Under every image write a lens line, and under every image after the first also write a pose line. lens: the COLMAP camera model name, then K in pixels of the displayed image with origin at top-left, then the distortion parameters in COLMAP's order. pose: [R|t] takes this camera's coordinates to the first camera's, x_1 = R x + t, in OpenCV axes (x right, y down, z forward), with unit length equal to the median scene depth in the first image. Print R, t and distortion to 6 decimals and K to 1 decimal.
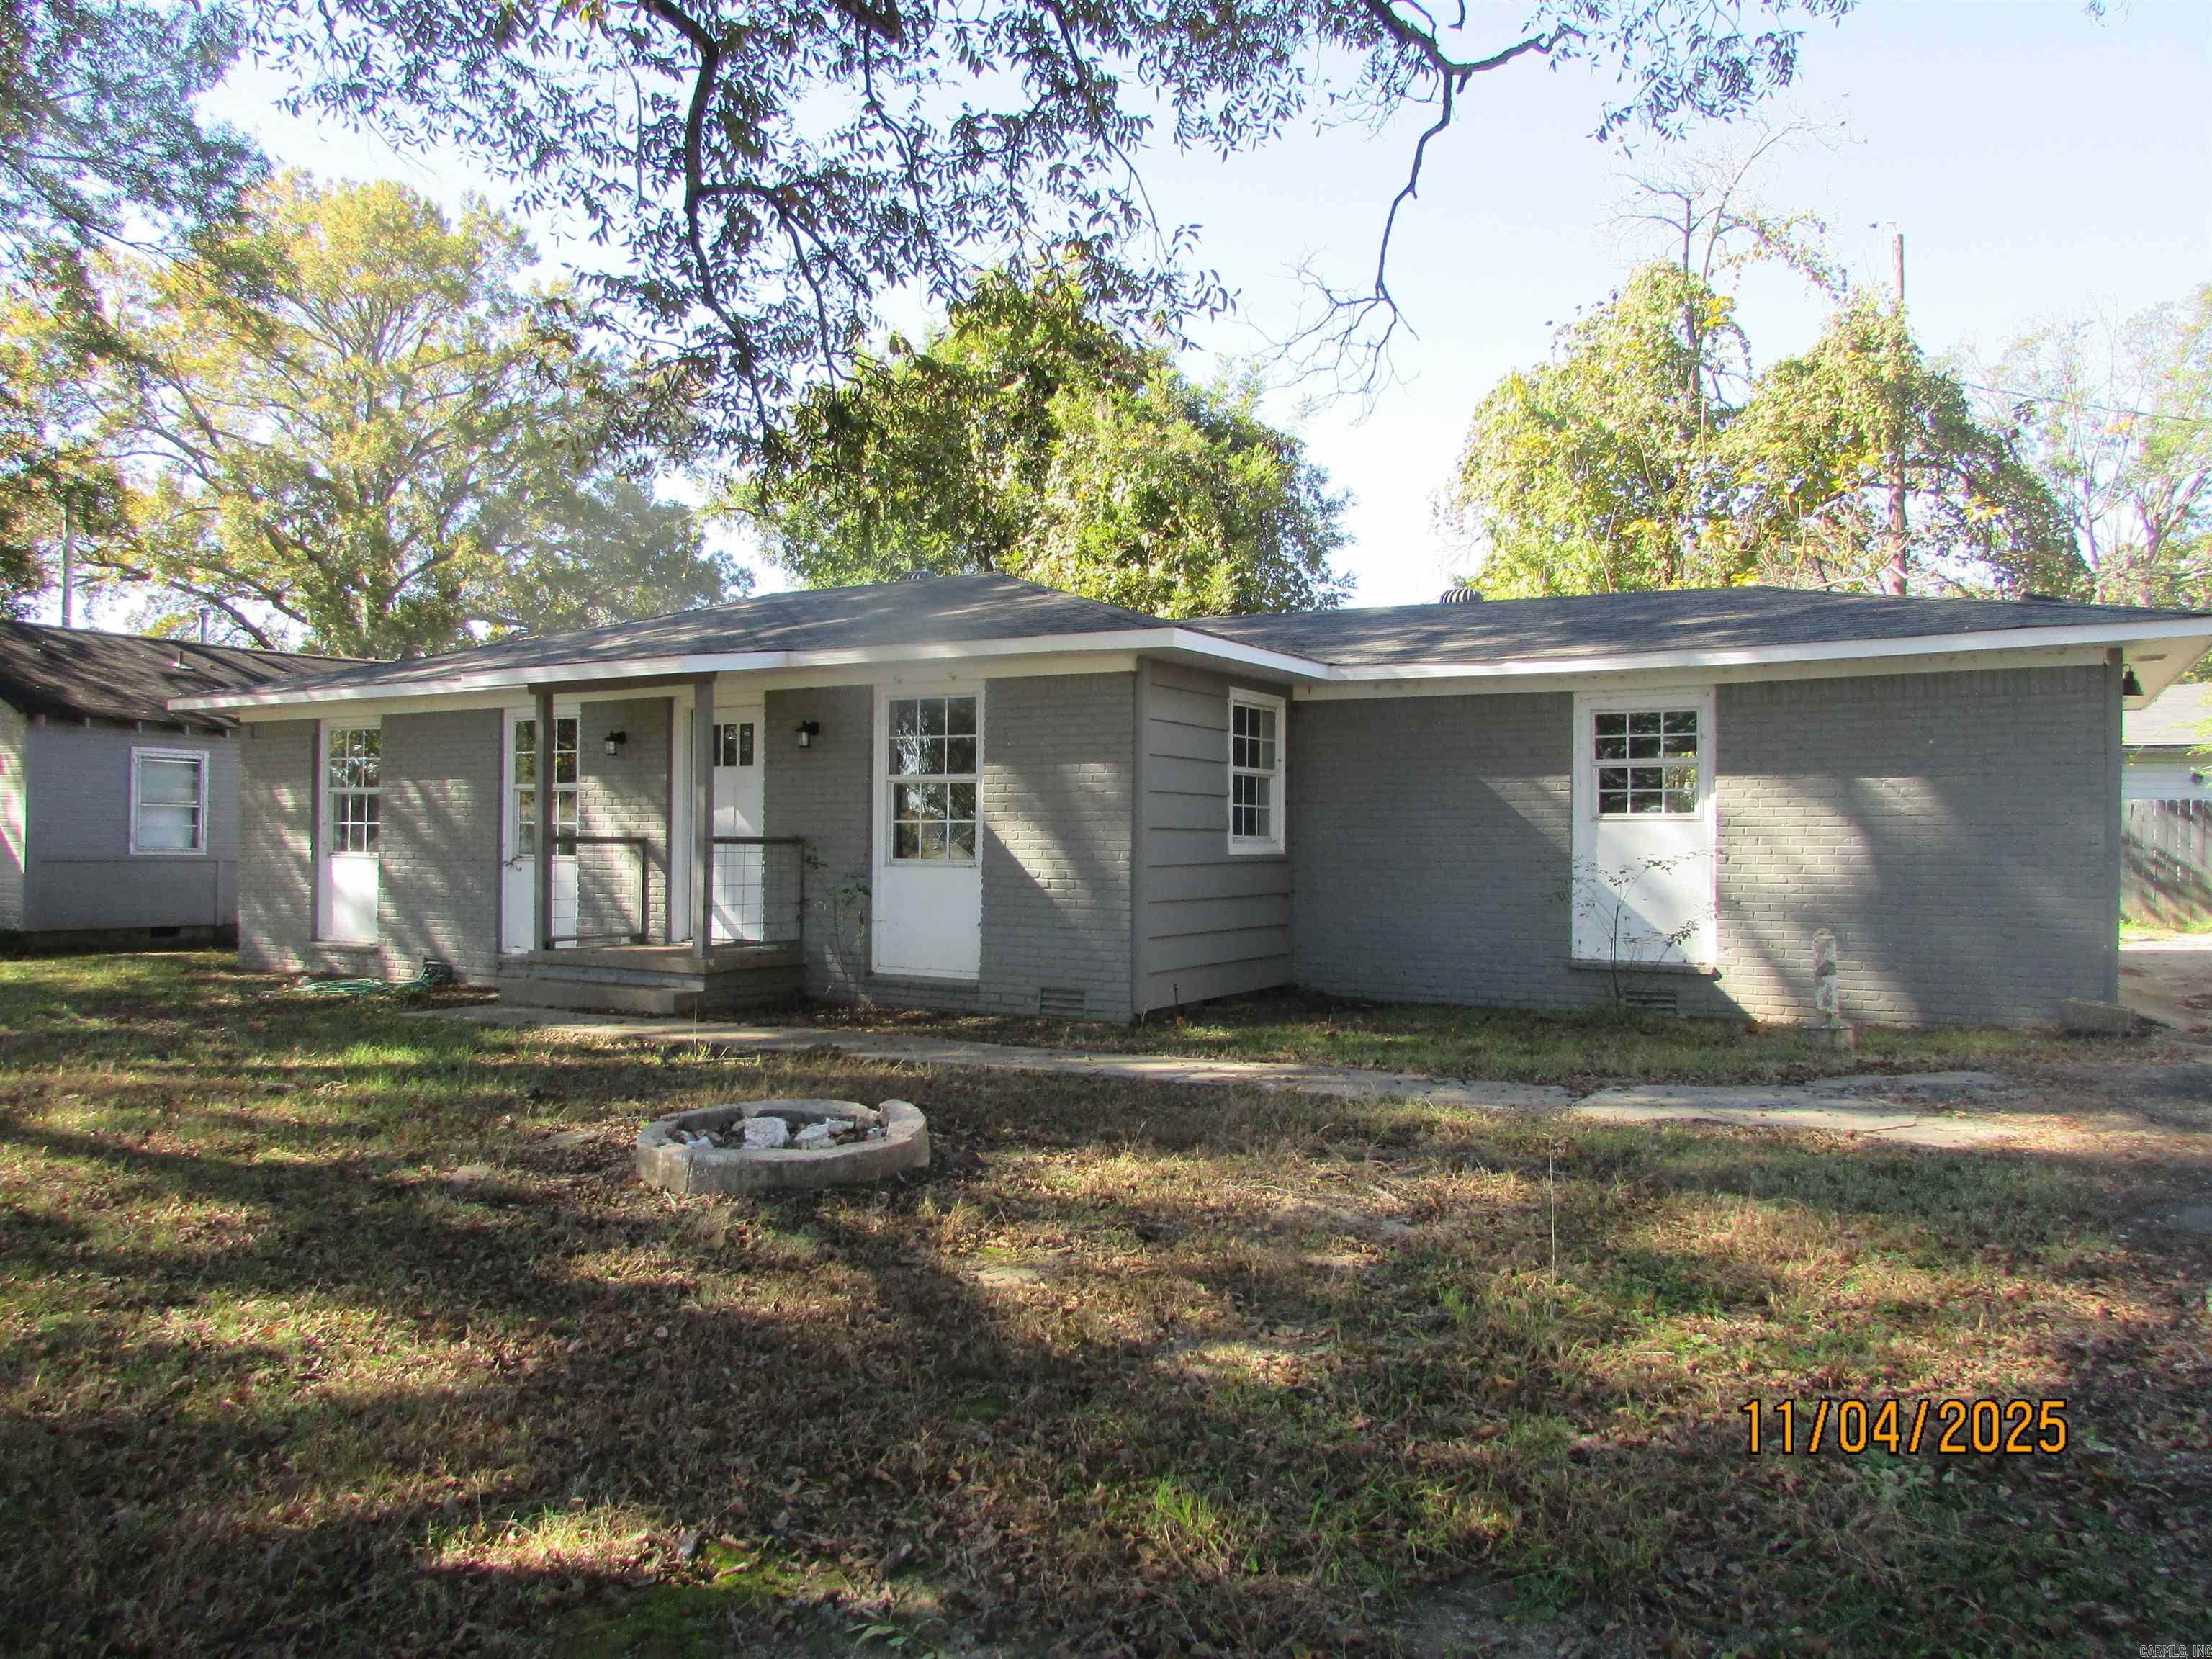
lens RADIAL K [[1578.8, 0, 1106.0], [0, 1578.8, 829.5], [0, 0, 1]] dist [-0.029364, 0.002753]
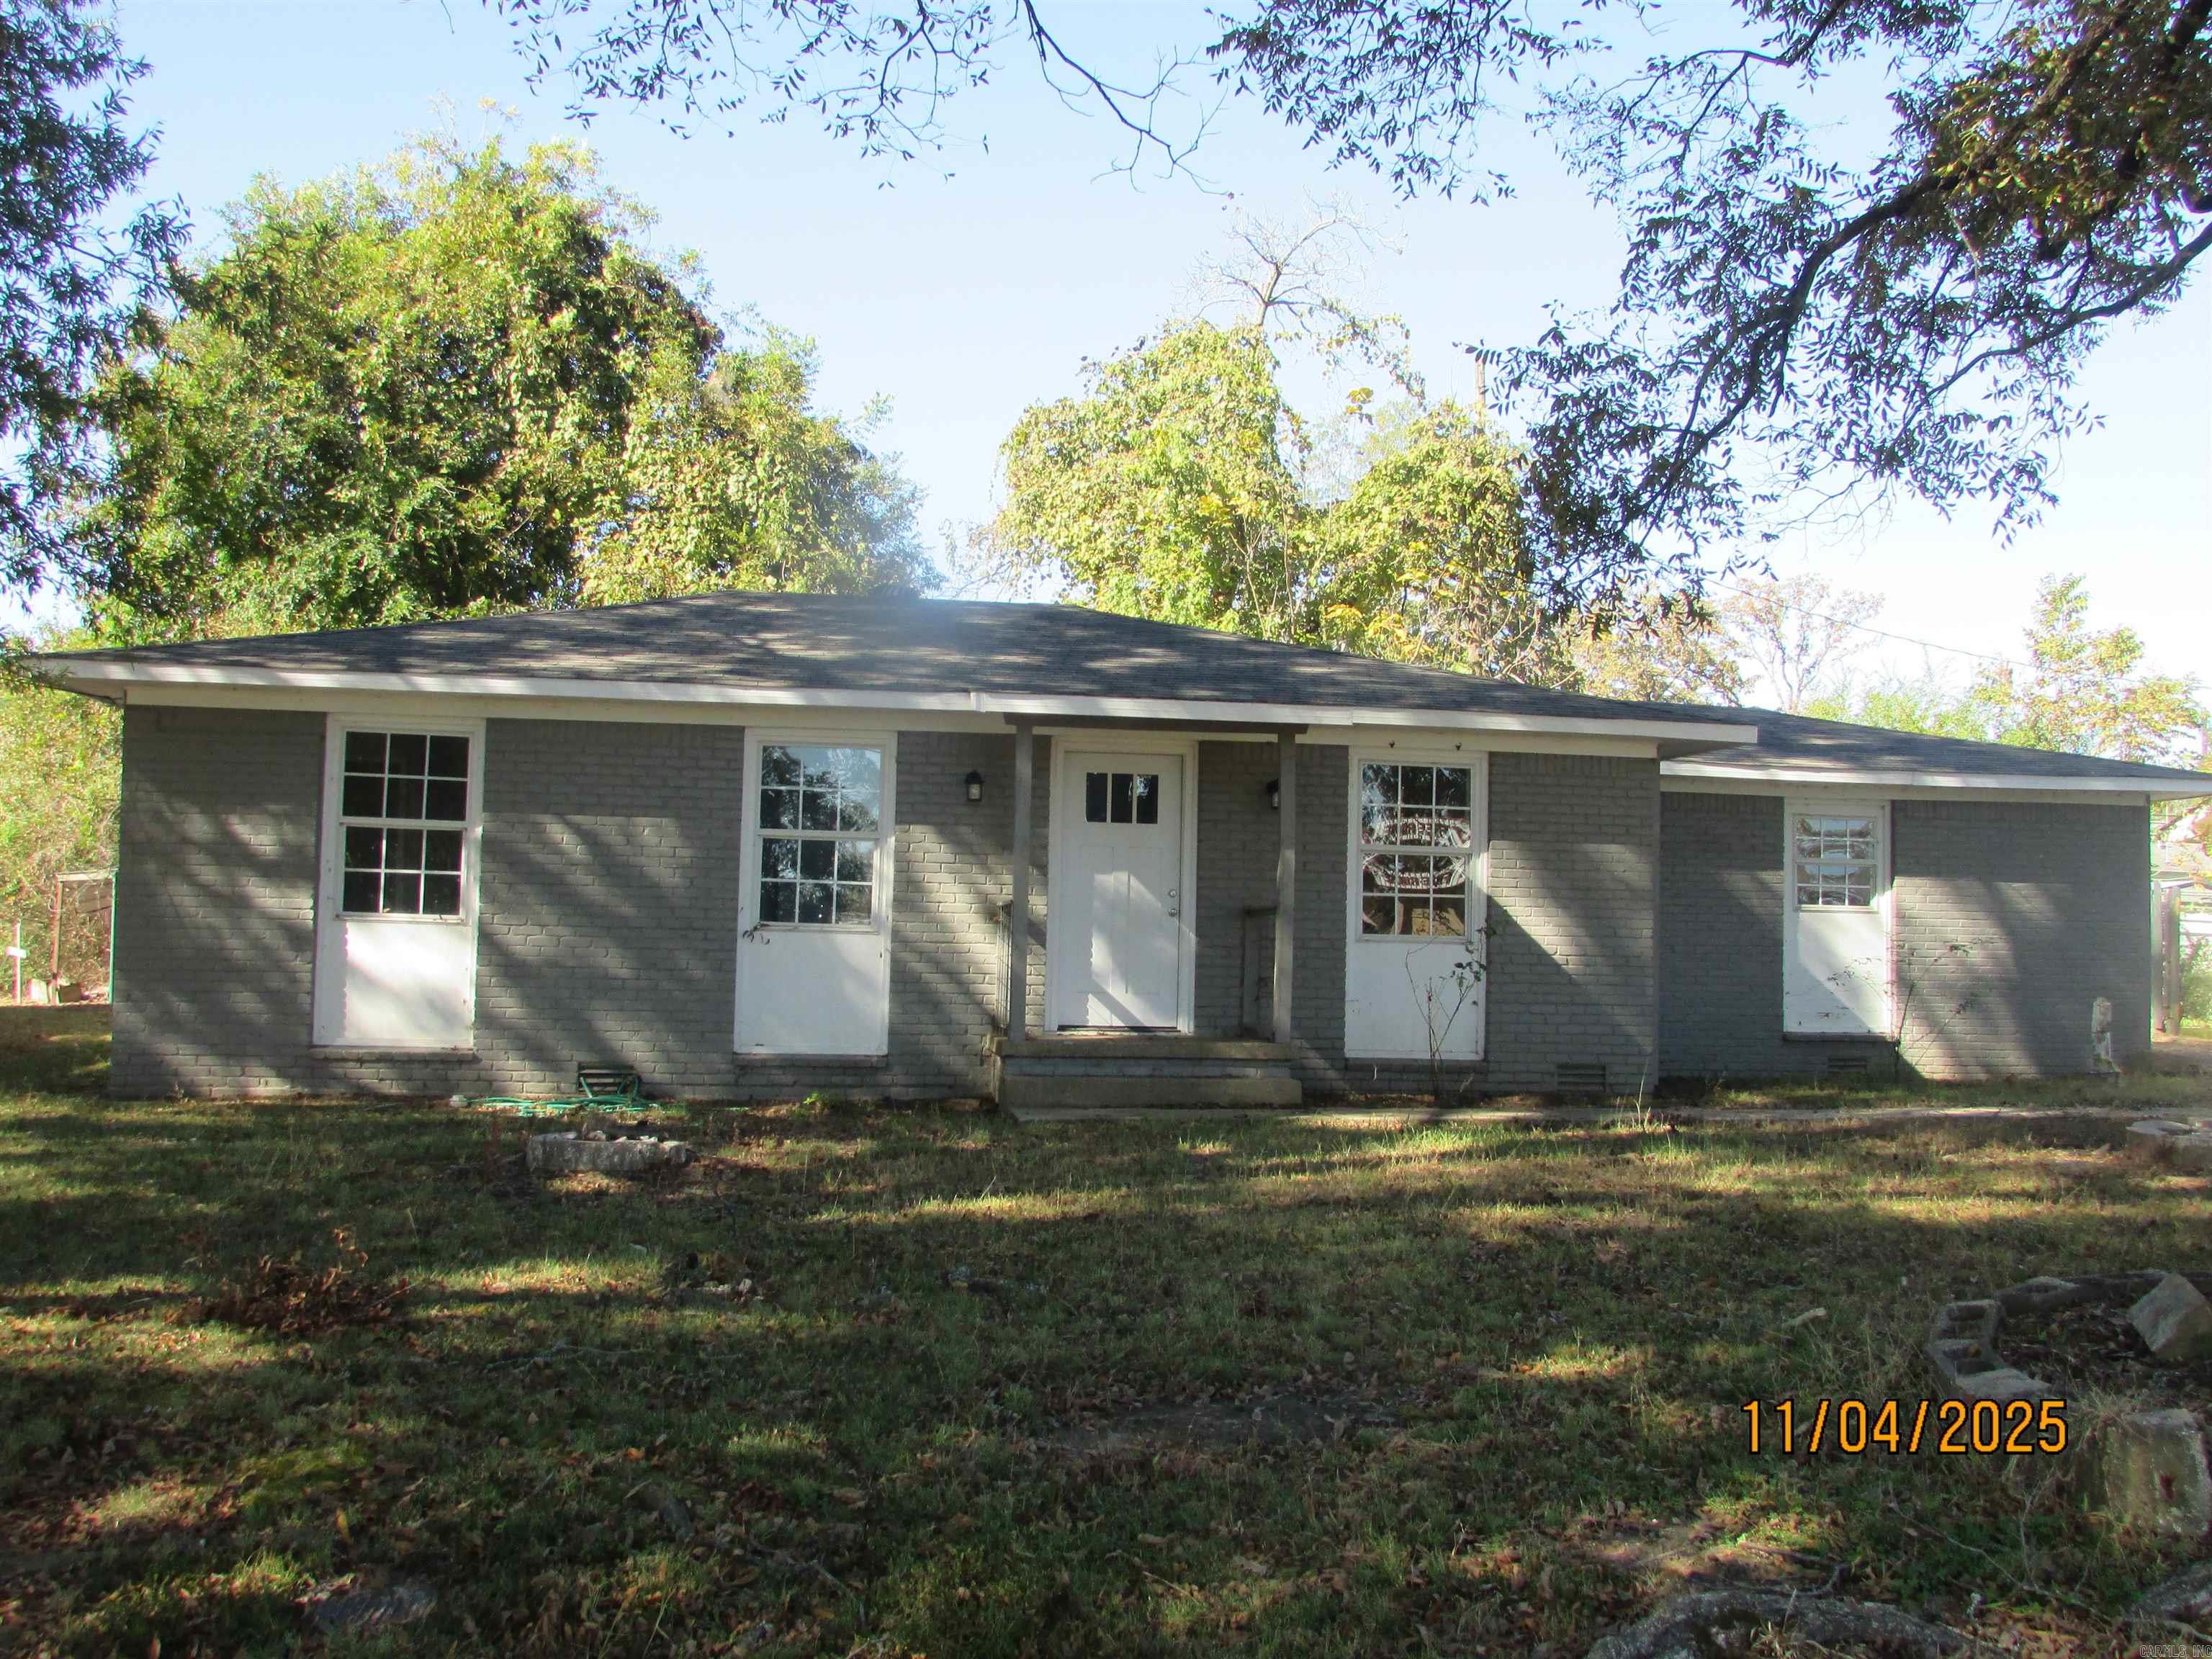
lens RADIAL K [[2056.3, 0, 1106.0], [0, 2056.3, 829.5], [0, 0, 1]] dist [-0.015189, -0.005052]
pose [[0.770186, 0.046685, 0.636109, -1.022221], [-0.021668, 0.998657, -0.047057, 0.016310], [-0.637451, 0.022459, 0.770163, 0.163156]]
